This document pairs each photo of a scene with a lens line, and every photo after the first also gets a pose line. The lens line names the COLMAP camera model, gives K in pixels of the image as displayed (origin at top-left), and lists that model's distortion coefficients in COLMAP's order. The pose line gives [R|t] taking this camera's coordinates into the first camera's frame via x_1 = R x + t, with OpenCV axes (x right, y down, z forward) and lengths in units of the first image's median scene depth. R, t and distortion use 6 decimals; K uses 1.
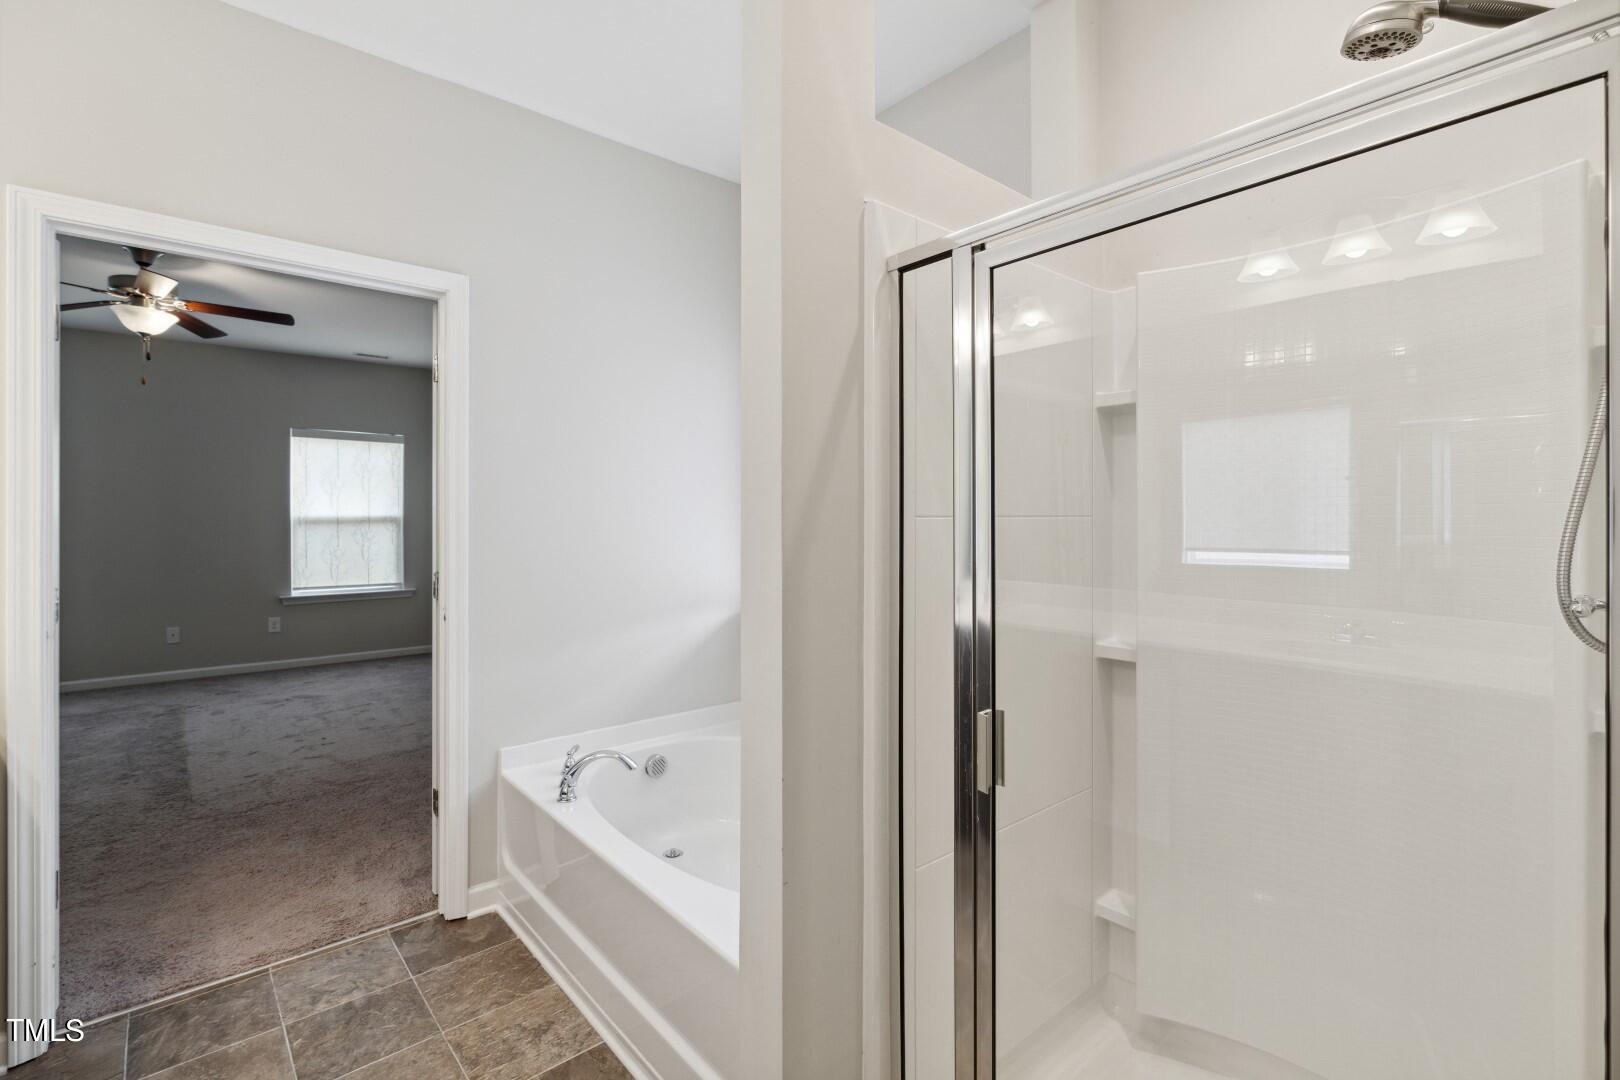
lens RADIAL K [[744.7, 0, 809.5], [0, 744.7, 519.0], [0, 0, 1]] dist [-0.000483, 0.000692]
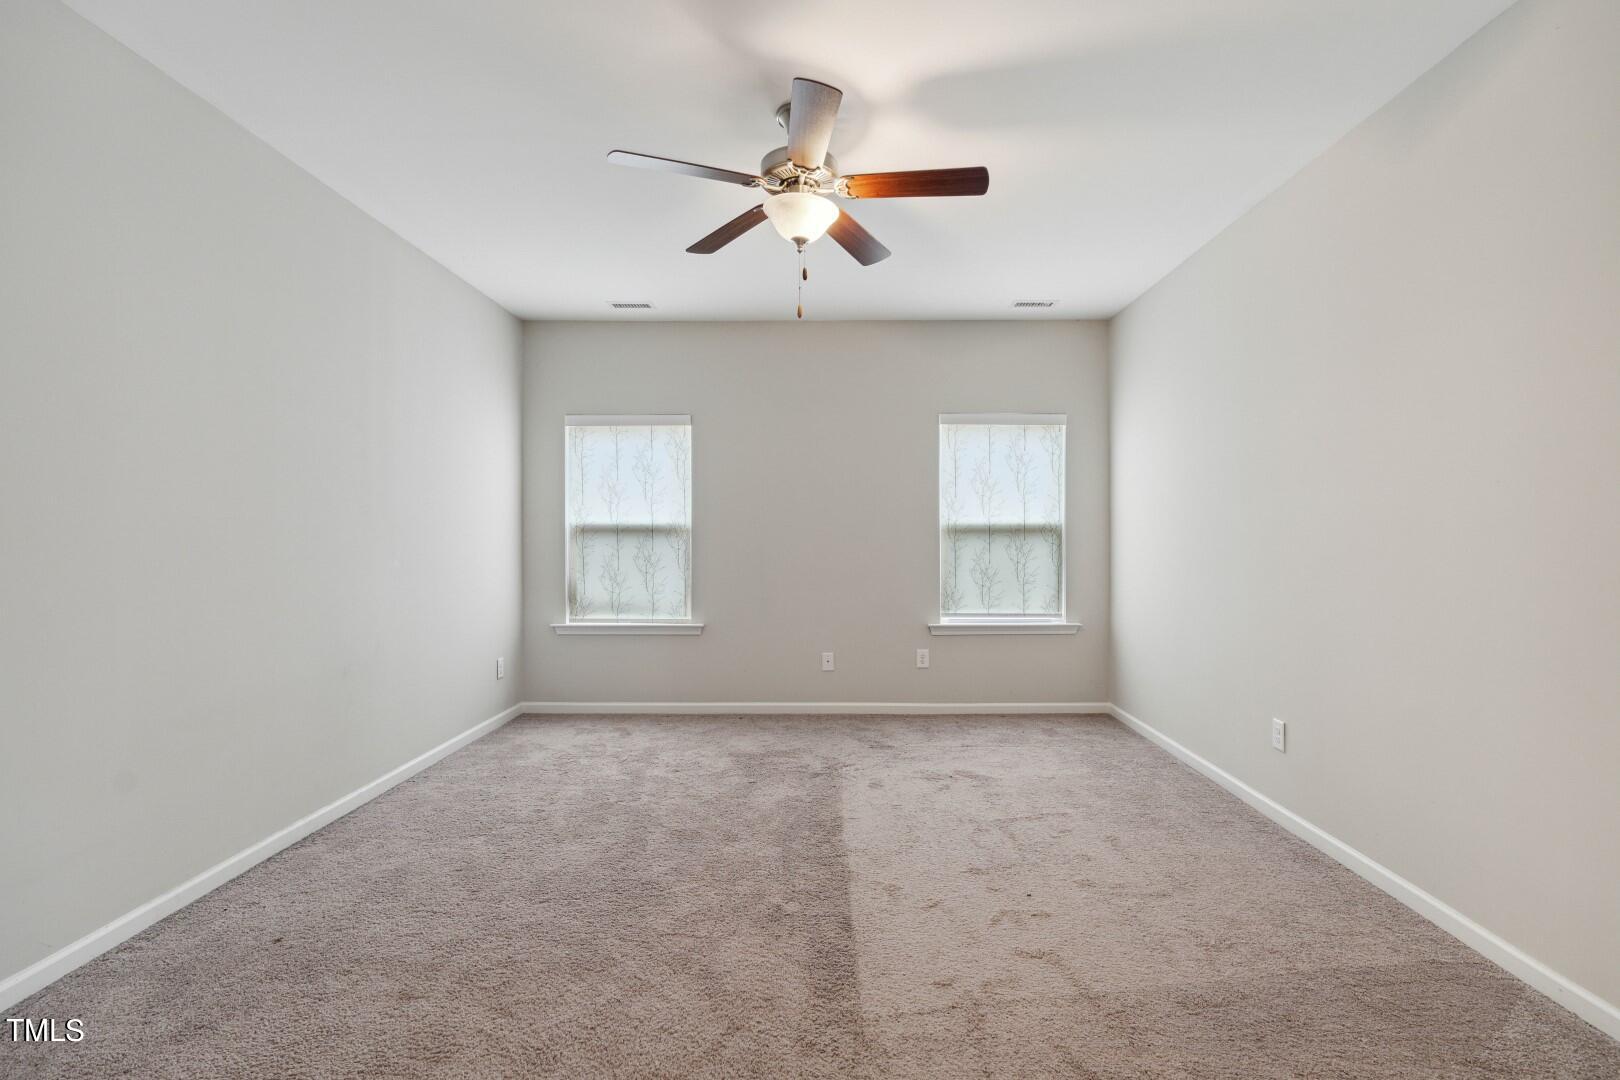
lens RADIAL K [[747.9, 0, 807.4], [0, 747.9, 532.2], [0, 0, 1]] dist [-0.001964, 0.000011]
pose [[0.746771, -0.003643, -0.665072, -0.300206], [0.000653, 0.999989, -0.004743, 0.009611], [0.665081, 0.003108, 0.746764, 0.341632]]
